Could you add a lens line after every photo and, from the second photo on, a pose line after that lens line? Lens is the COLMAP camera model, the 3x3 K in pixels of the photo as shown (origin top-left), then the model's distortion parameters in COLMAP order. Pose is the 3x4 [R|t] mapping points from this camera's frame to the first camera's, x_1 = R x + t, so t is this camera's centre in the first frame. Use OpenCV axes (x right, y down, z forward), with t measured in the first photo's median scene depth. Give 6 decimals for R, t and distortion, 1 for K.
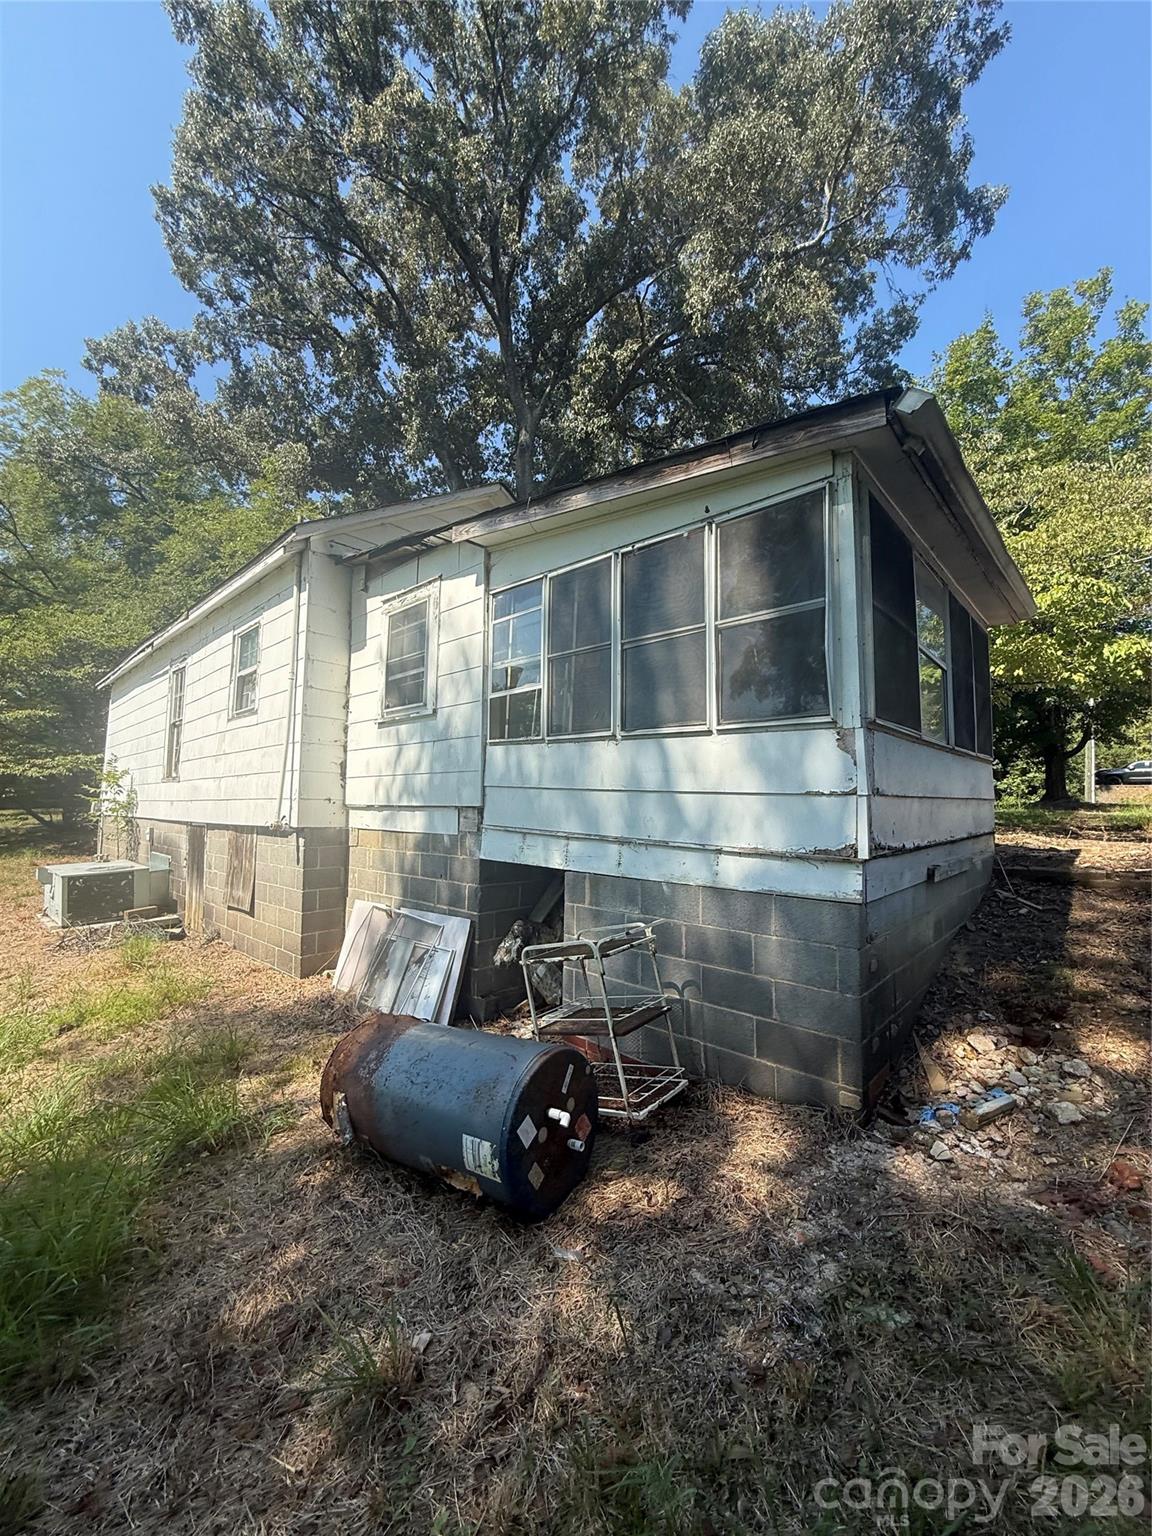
lens RADIAL K [[608.1, 0, 576.0], [0, 608.1, 768.0], [0, 0, 1]] dist [-0.000137, -0.000044]
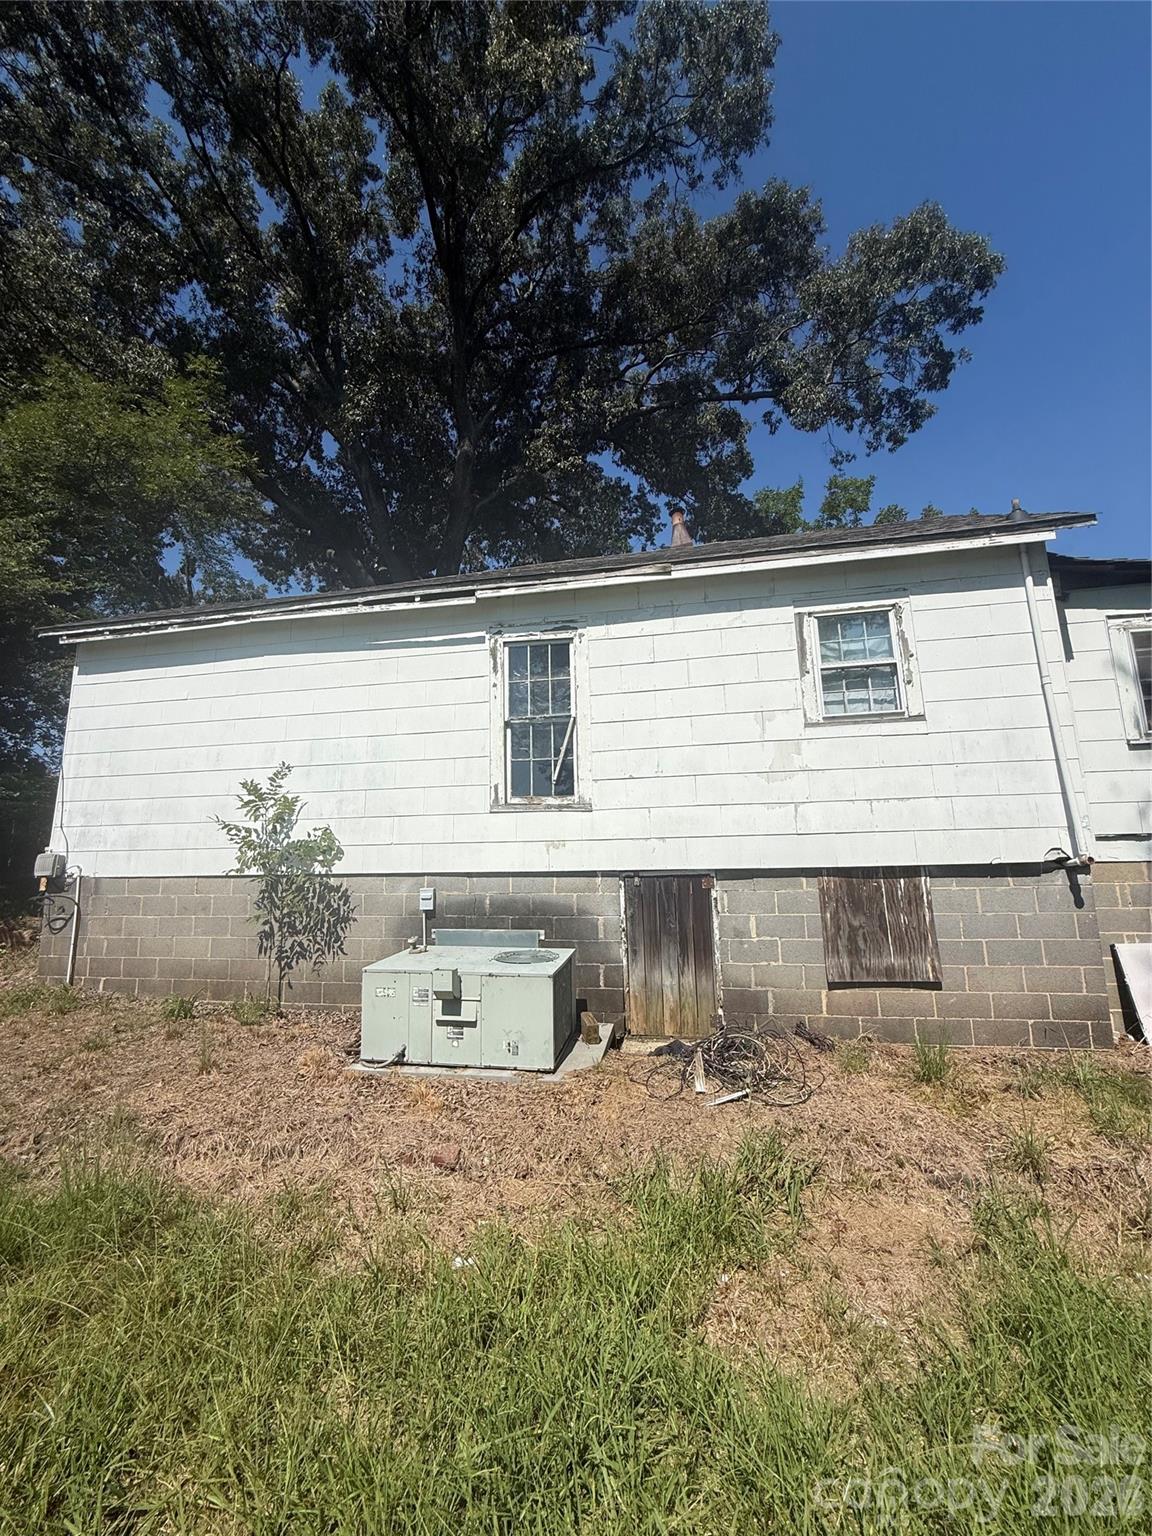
lens RADIAL K [[608.1, 0, 576.0], [0, 608.1, 768.0], [0, 0, 1]] dist [-0.000137, -0.000044]
pose [[0.848544, 0.086264, 0.522046, -1.116367], [-0.023276, 0.991751, -0.126047, 0.070861], [-0.528613, 0.094806, 0.843552, 0.504297]]
